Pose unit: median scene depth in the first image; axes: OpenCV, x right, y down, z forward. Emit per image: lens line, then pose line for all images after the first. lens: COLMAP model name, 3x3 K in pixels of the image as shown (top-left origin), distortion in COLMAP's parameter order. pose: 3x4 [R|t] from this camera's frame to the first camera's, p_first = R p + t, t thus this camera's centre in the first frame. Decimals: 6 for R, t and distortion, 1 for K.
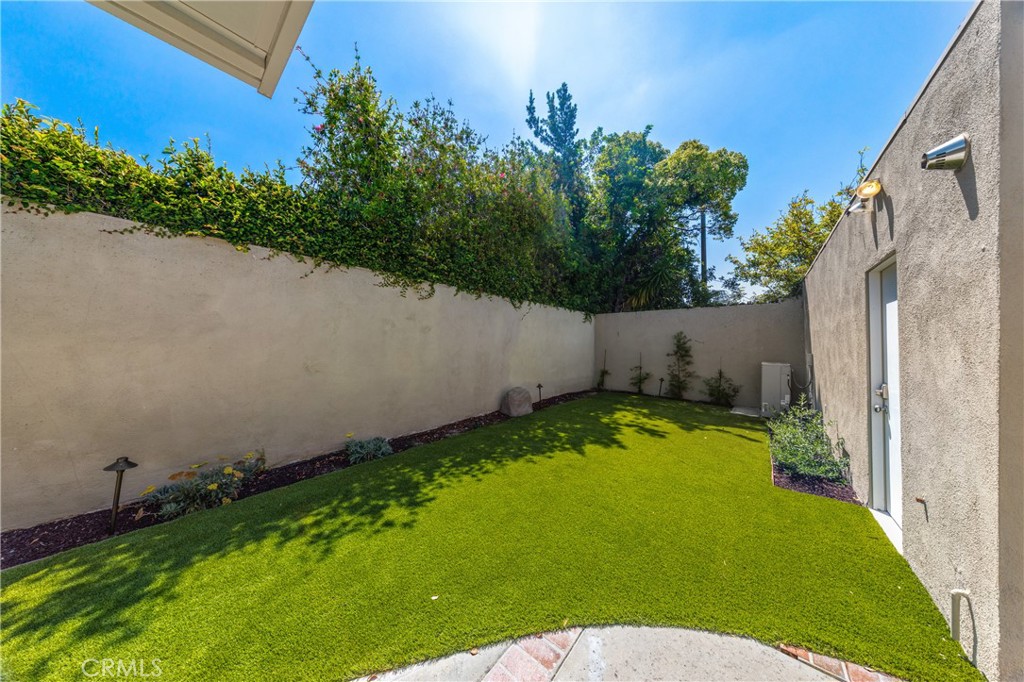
lens RADIAL K [[296.5, 0, 514.6], [0, 296.5, 340.2], [0, 0, 1]] dist [0.000768, 0.000022]
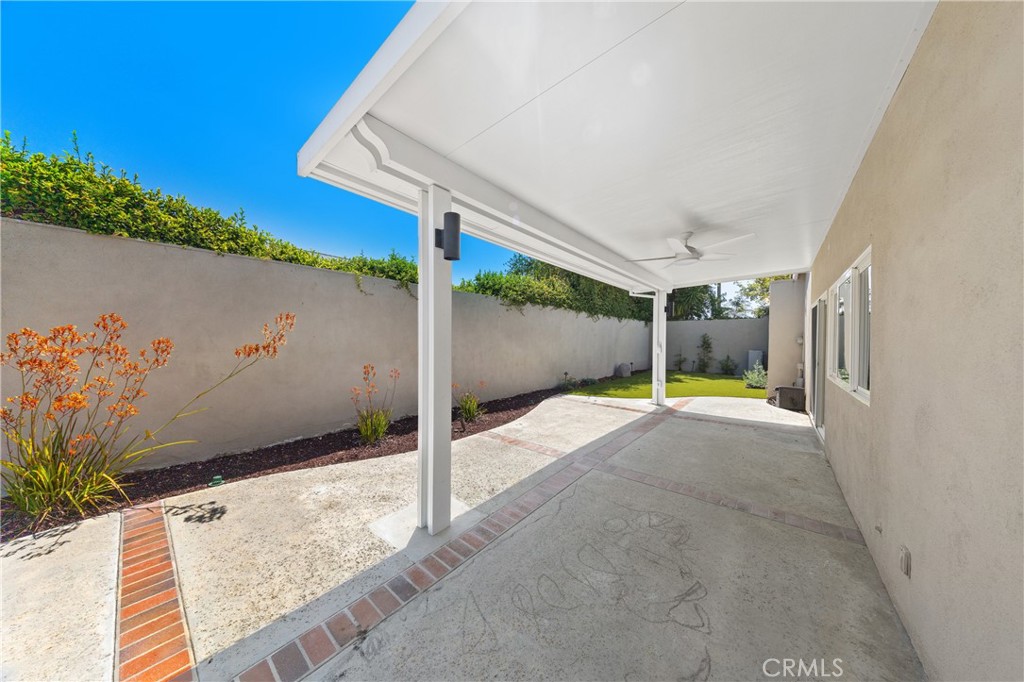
lens RADIAL K [[318.5, 0, 512.7], [0, 318.5, 344.7], [0, 0, 1]] dist [0.000646, -0.000003]
pose [[0.999954, -0.006590, -0.007001, -0.669777], [0.006771, 0.999637, 0.026078, -0.023807], [0.006826, -0.026124, 0.999635, -1.052899]]
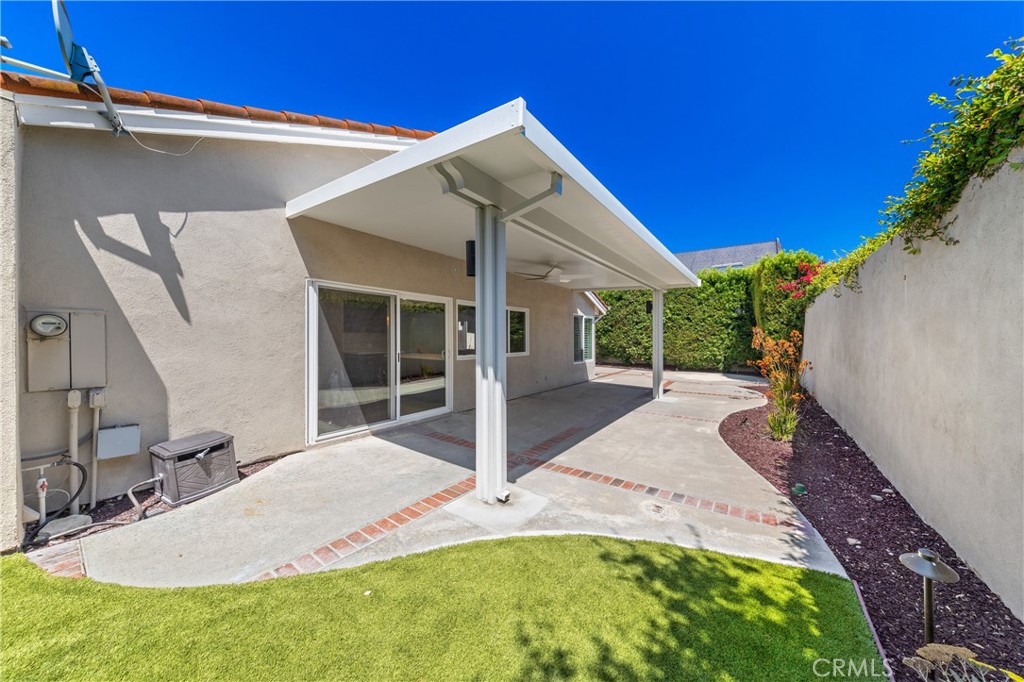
lens RADIAL K [[351.0, 0, 510.0], [0, 351.0, 337.3], [0, 0, 1]] dist [0.001257, 0.000051]
pose [[-0.999421, -0.013653, -0.031170, -0.193353], [-0.013133, 0.999772, -0.016835, 0.006951], [0.031393, -0.016416, -0.999372, 0.625721]]
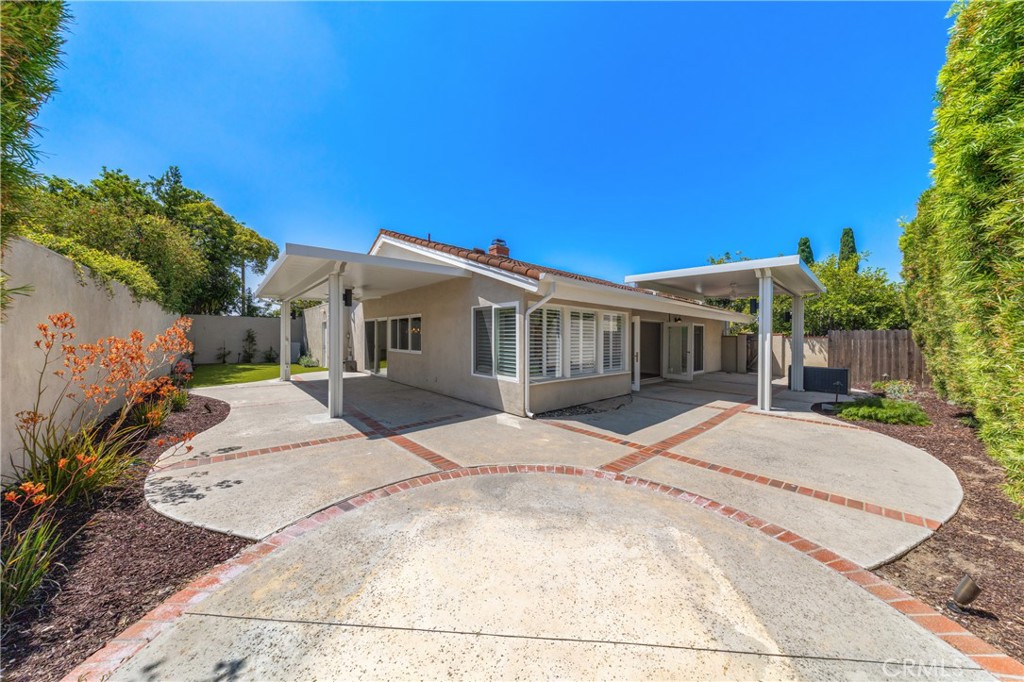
lens RADIAL K [[318.5, 0, 513.7], [0, 318.5, 339.2], [0, 0, 1]] dist [0.000646, -0.000003]
pose [[0.144229, -0.016879, 0.989400, -1.625200], [-0.019465, 0.999613, 0.019890, -0.045930], [-0.989353, -0.022127, 0.143844, -1.316585]]
